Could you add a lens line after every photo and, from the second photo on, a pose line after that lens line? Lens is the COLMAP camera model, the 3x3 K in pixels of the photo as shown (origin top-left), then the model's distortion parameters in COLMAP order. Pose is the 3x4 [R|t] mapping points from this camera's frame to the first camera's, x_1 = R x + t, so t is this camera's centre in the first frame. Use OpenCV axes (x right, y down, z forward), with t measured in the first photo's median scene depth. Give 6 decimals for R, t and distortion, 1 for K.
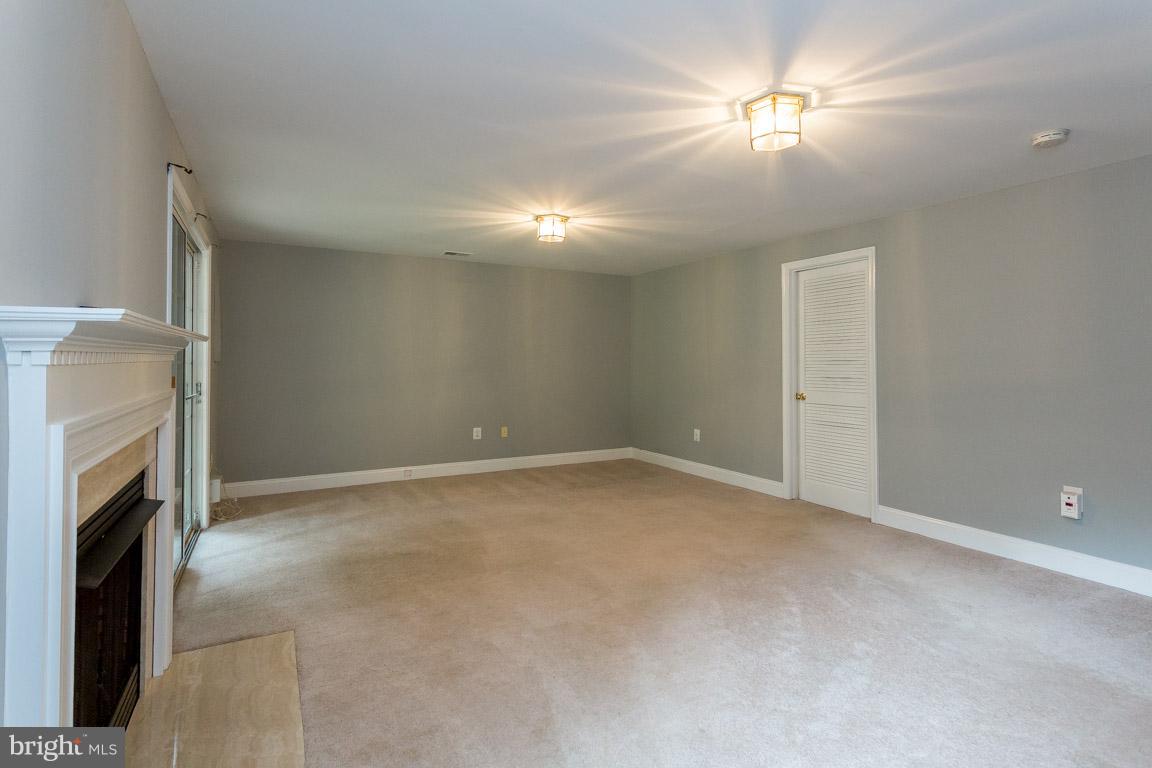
lens RADIAL K [[554.3, 0, 599.1], [0, 554.3, 355.0], [0, 0, 1]] dist [0.001605, 0.001347]
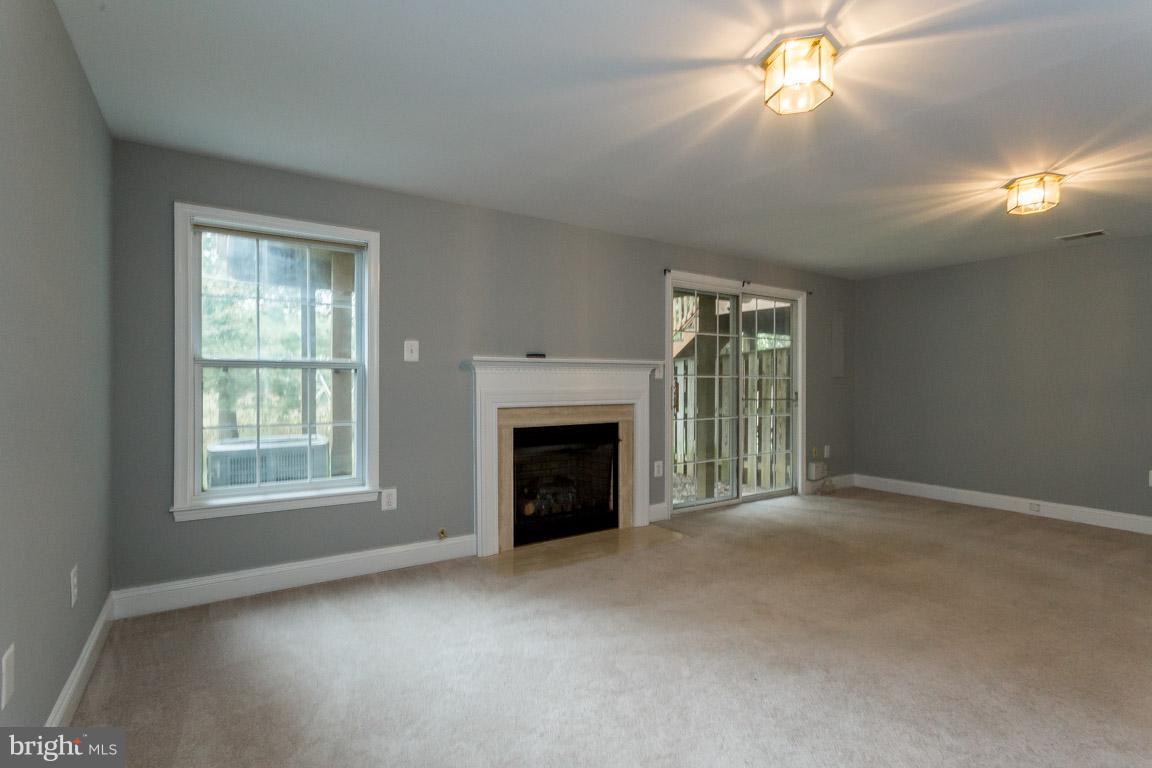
lens RADIAL K [[554.3, 0, 578.0], [0, 554.3, 385.0], [0, 0, 1]] dist [0.001605, 0.001347]
pose [[0.045729, 0.000638, -0.998954, 0.699876], [0.009514, 0.999954, 0.001074, 0.026383], [0.998909, -0.009553, 0.045720, 0.388356]]
